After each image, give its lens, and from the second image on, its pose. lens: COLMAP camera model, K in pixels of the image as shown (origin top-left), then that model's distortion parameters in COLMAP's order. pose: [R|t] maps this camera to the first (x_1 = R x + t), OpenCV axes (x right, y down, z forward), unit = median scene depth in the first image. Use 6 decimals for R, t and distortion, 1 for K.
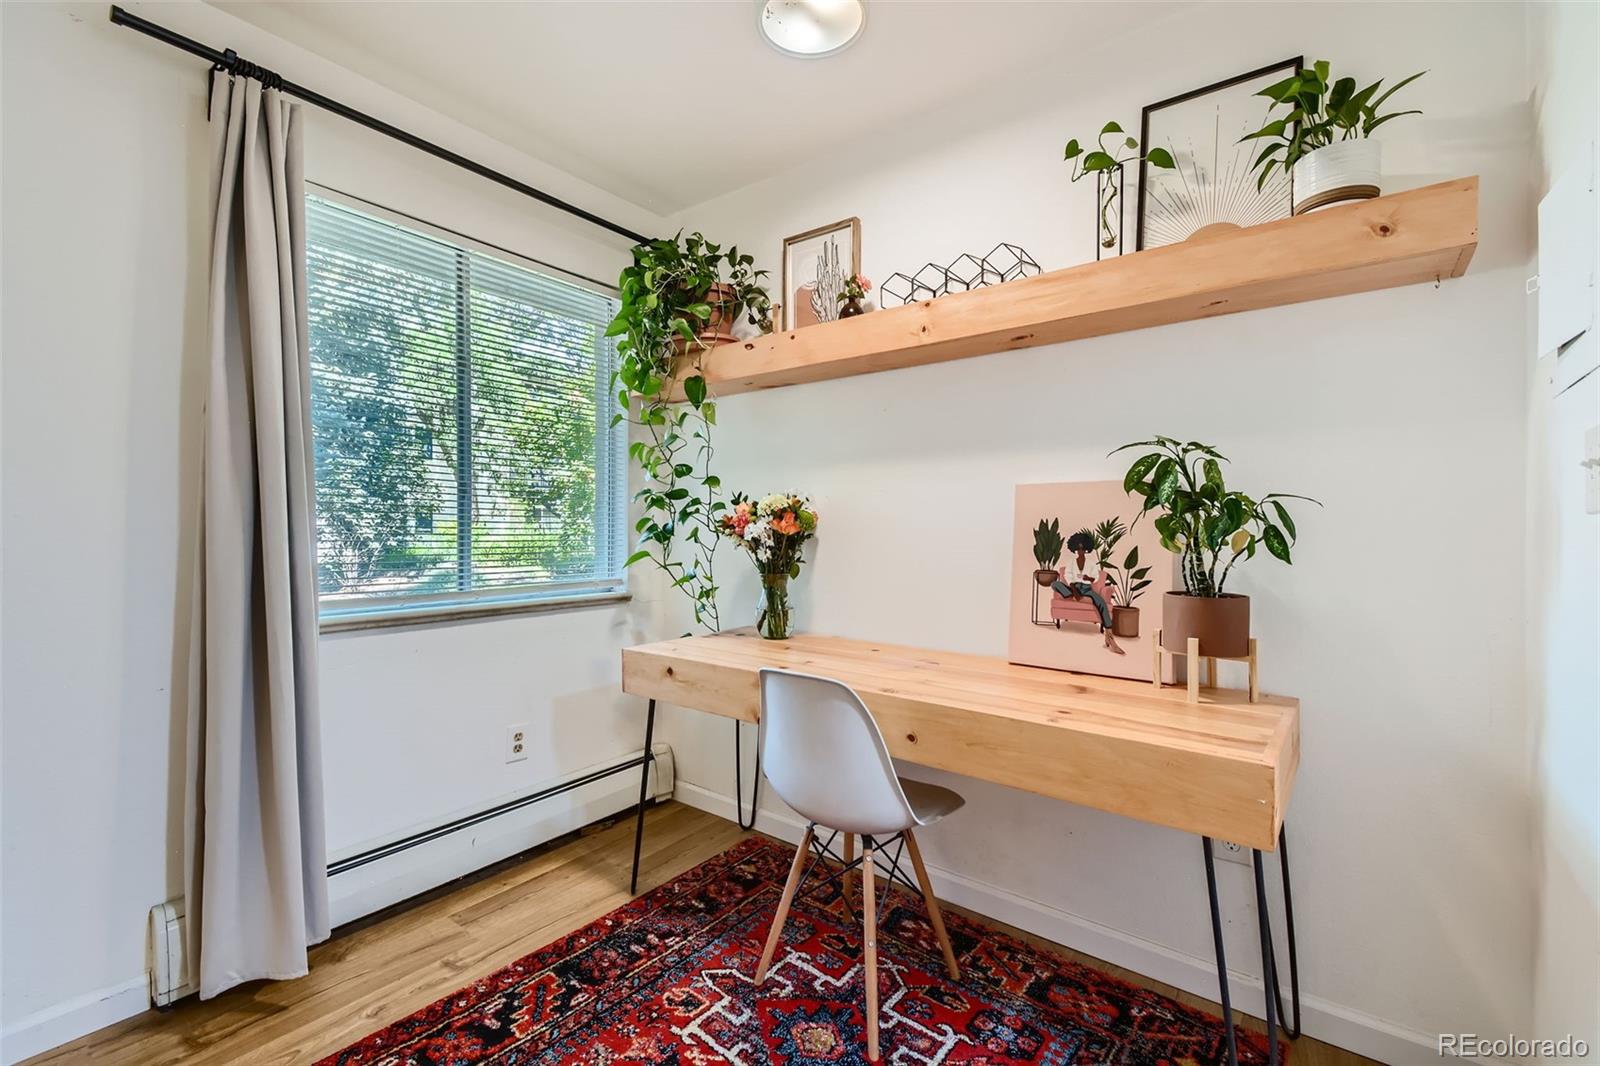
lens RADIAL K [[703.2, 0, 798.3], [0, 703.2, 541.2], [0, 0, 1]] dist [0.000318, -0.000485]
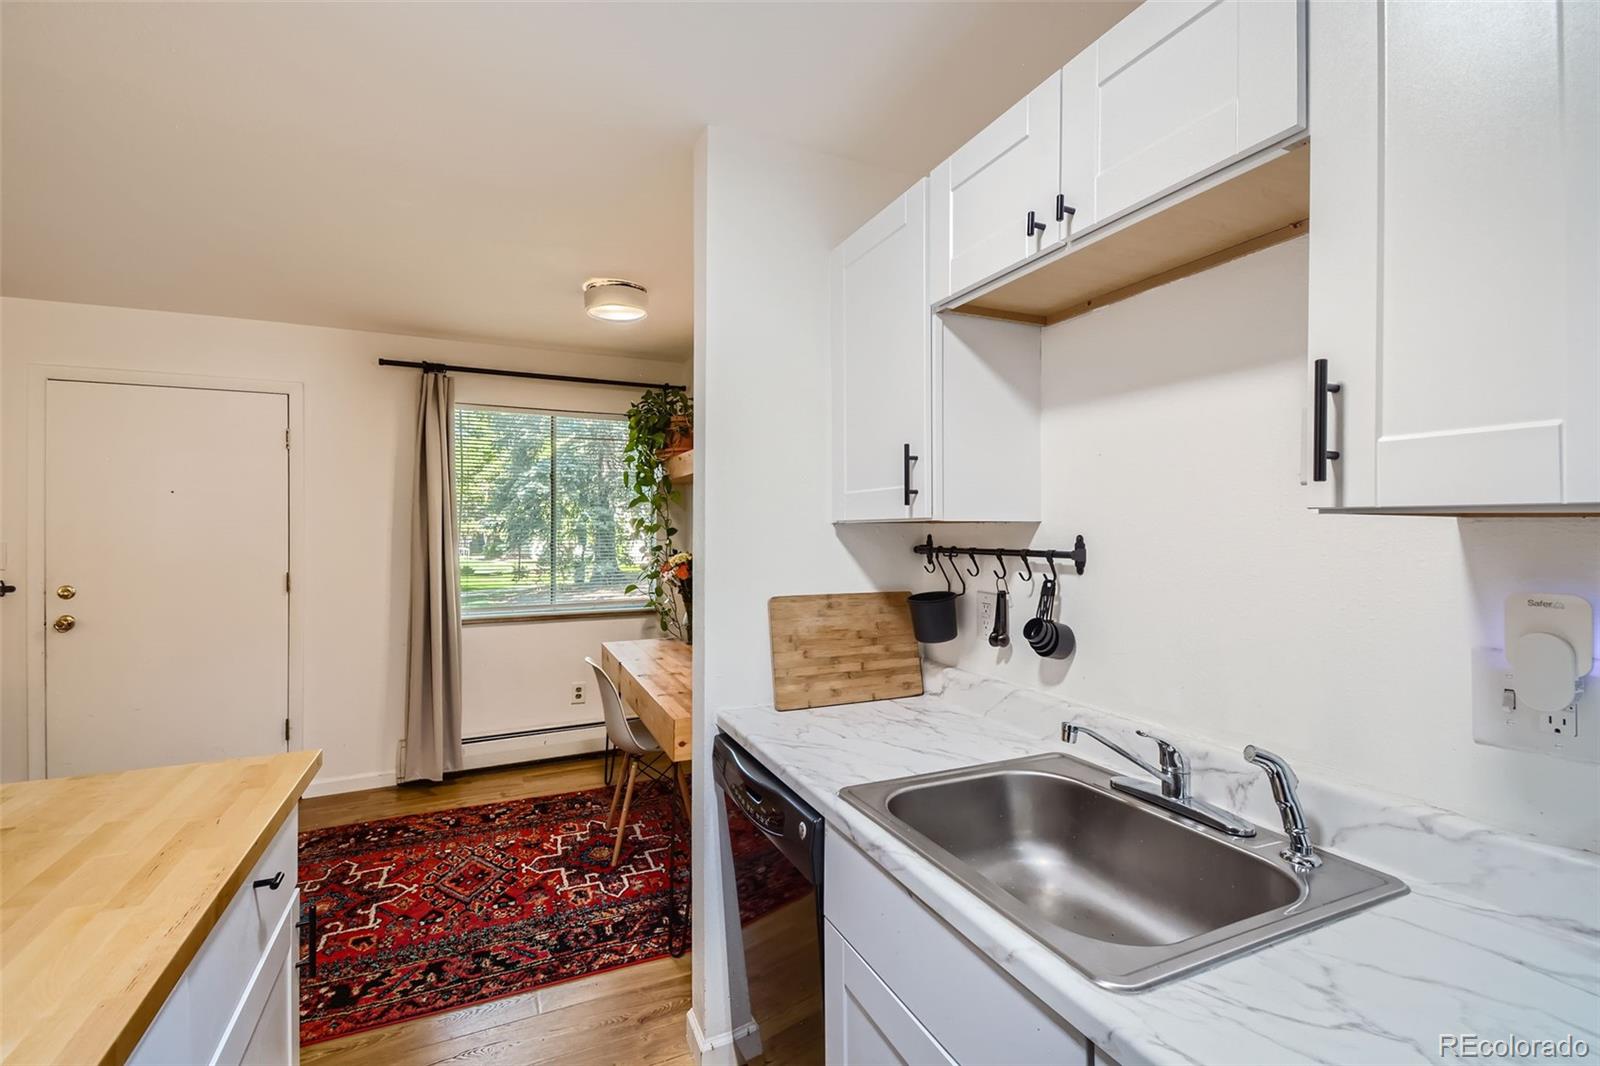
lens RADIAL K [[703.2, 0, 793.1], [0, 703.2, 534.3], [0, 0, 1]] dist [0.000318, -0.000485]
pose [[0.878546, -0.003079, -0.477648, 1.174445], [-0.005875, 0.999834, -0.017251, -0.103048], [0.477621, 0.017962, 0.878382, -0.365351]]
